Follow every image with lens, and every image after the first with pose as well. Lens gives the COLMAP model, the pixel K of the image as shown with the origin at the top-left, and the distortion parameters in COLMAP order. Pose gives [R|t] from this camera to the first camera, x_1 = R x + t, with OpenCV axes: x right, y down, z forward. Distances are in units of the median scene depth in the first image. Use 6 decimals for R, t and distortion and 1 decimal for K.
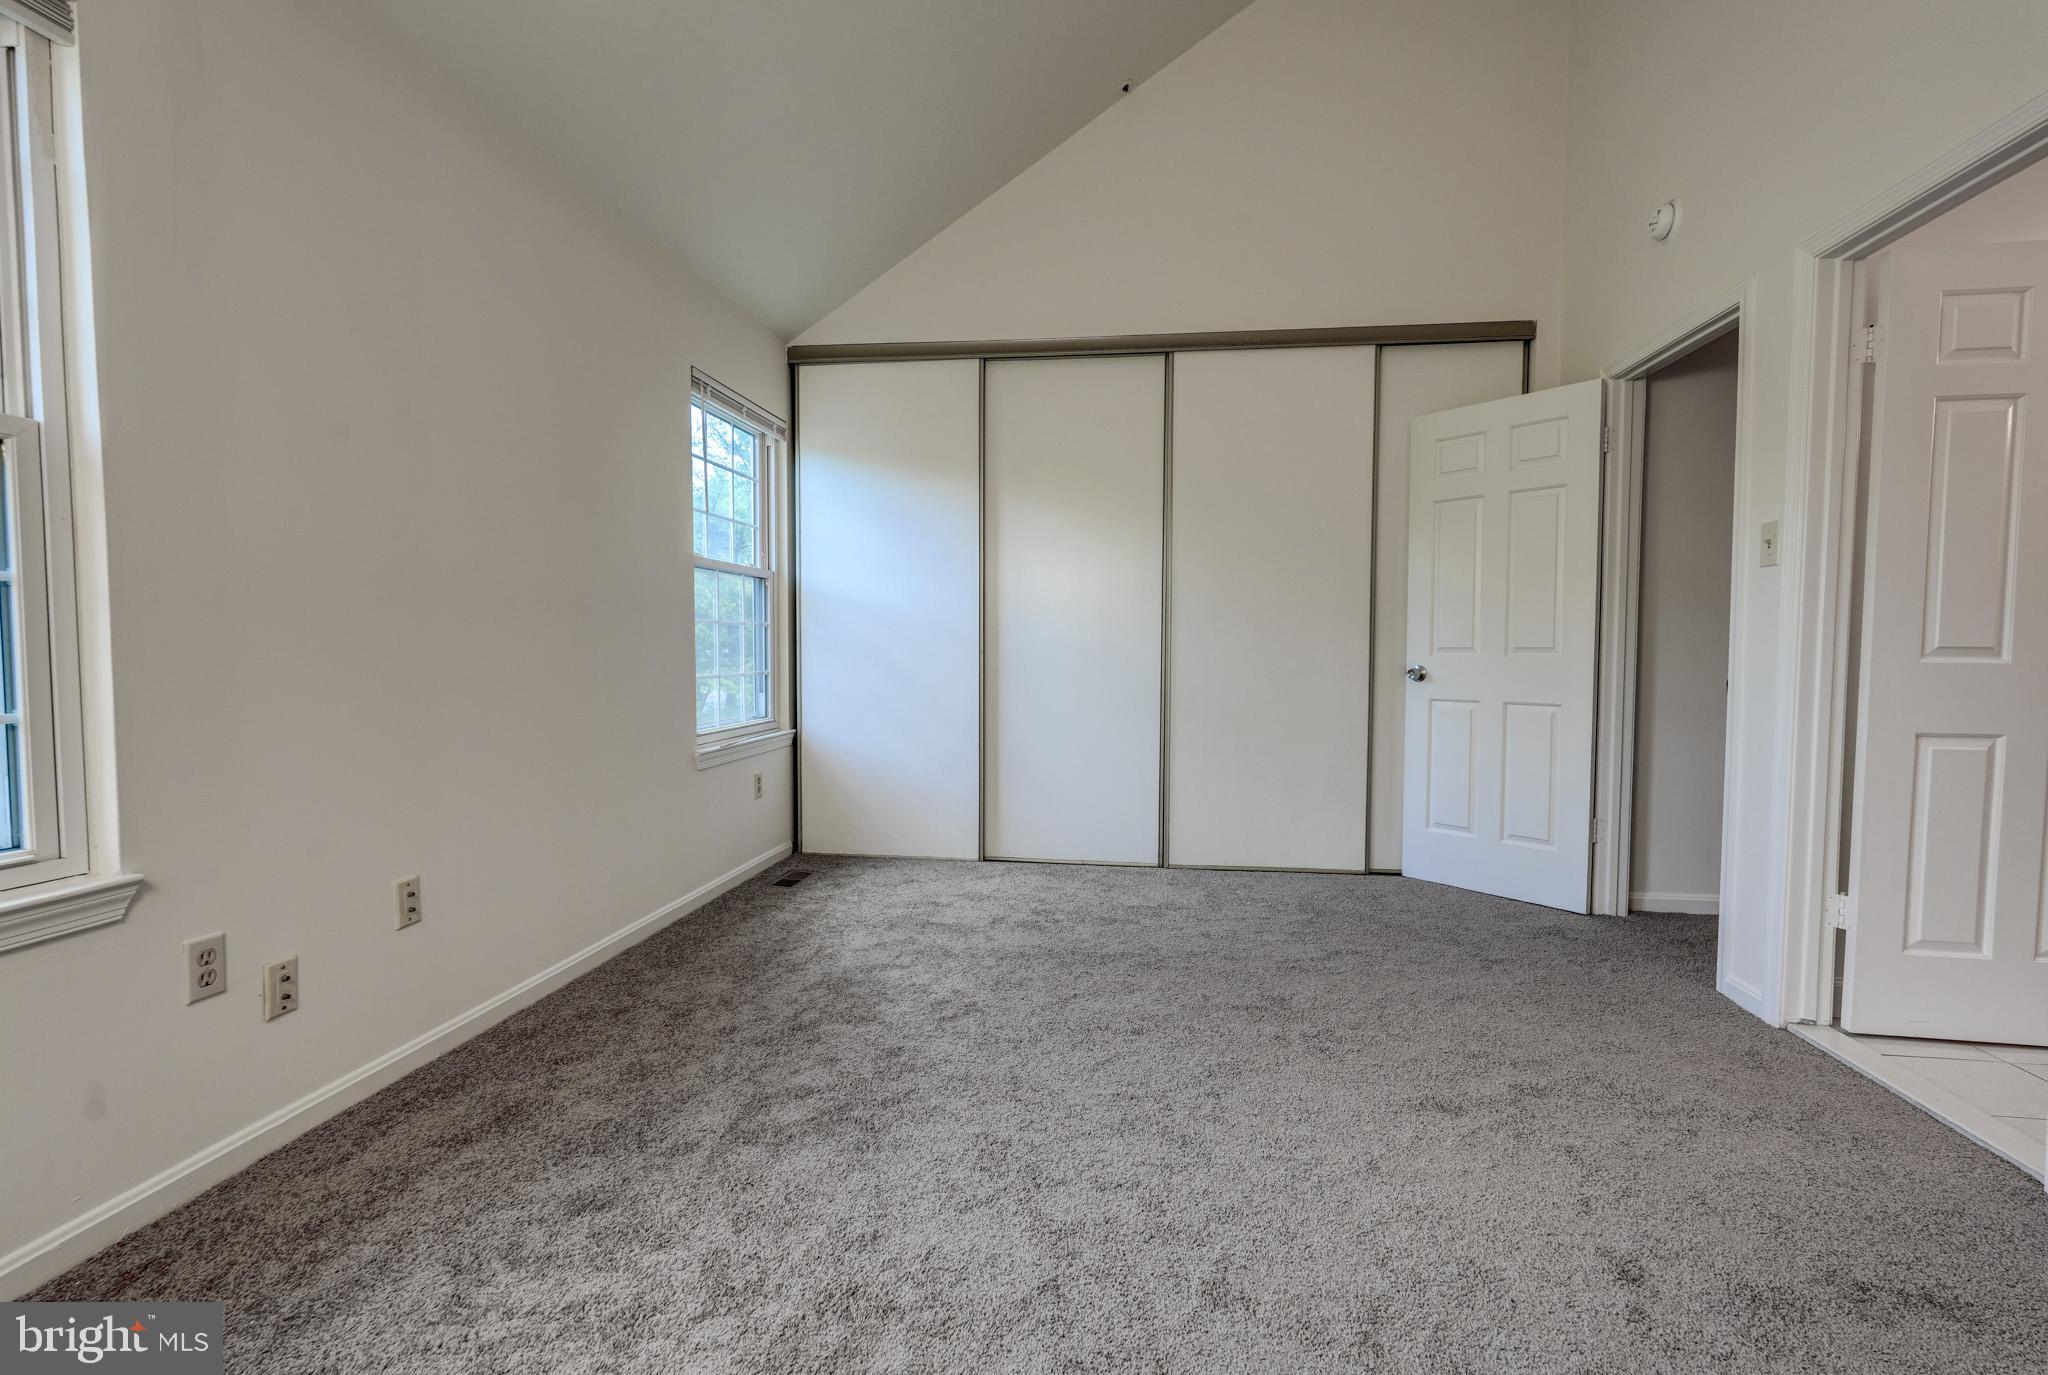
lens RADIAL K [[916.8, 0, 1024.0], [0, 916.8, 687.5], [0, 0, 1]] dist [-0.014351, 0.009526]
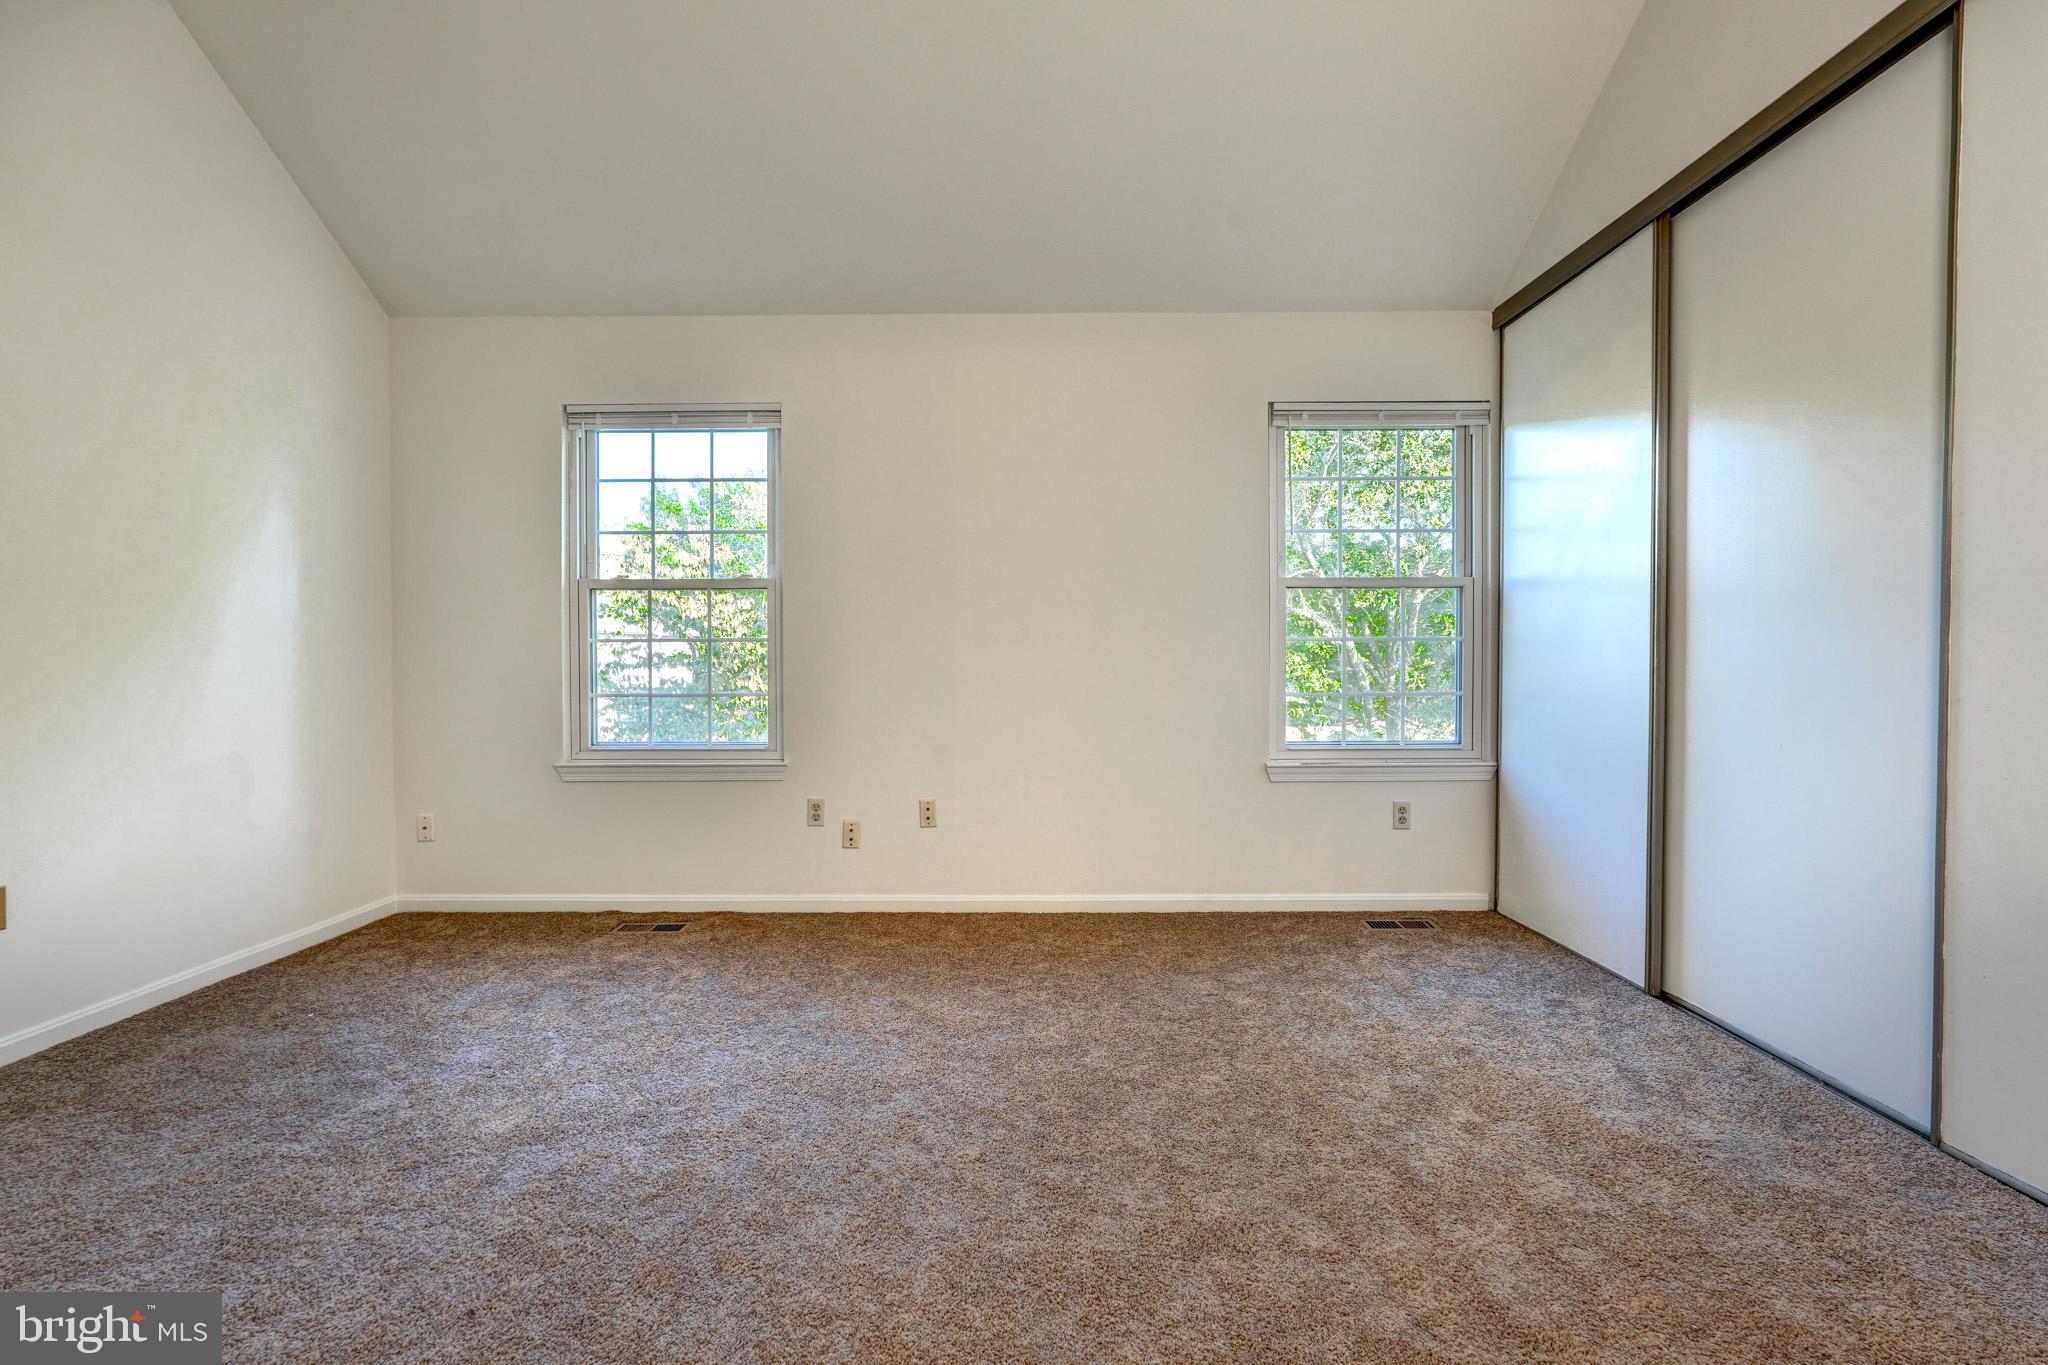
lens RADIAL K [[901.4, 0, 1024.0], [0, 901.4, 682.5], [0, 0, 1]] dist [-0.014908, 0.009153]
pose [[0.132565, 0.008762, -0.991136, 0.682449], [-0.039330, 0.999220, 0.003573, -0.017609], [0.990394, 0.038508, 0.132807, 0.613901]]
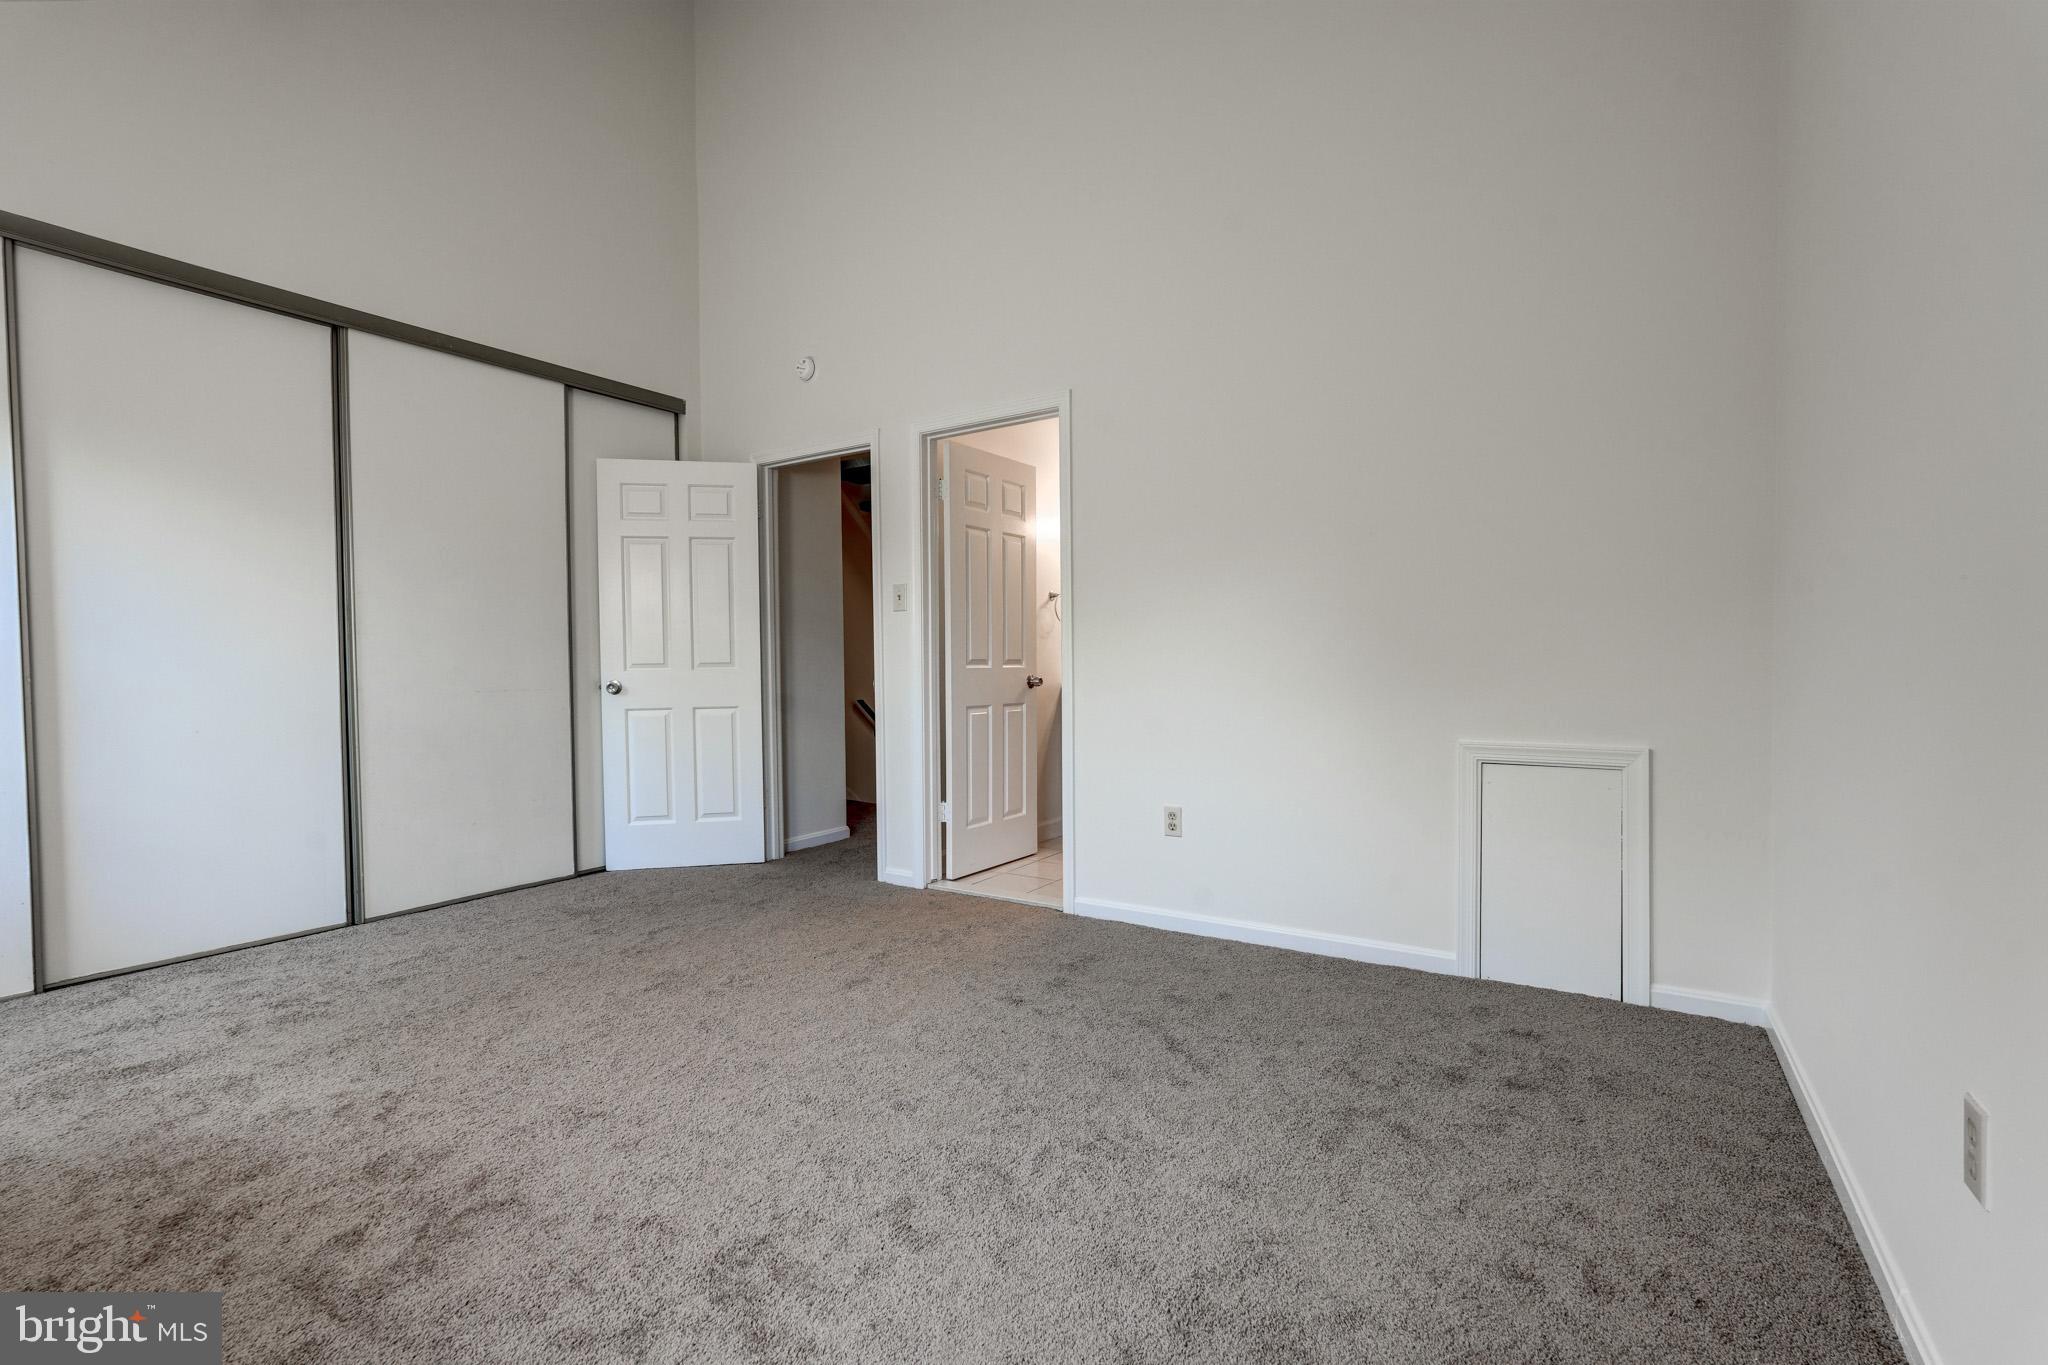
lens RADIAL K [[916.4, 0, 1024.0], [0, 916.4, 682.5], [0, 0, 1]] dist [-0.016260, 0.010003]
pose [[0.426447, -0.031626, 0.903959, -0.440565], [0.050882, 0.998645, 0.010935, -0.009271], [-0.903080, 0.041332, 0.427479, 0.076424]]
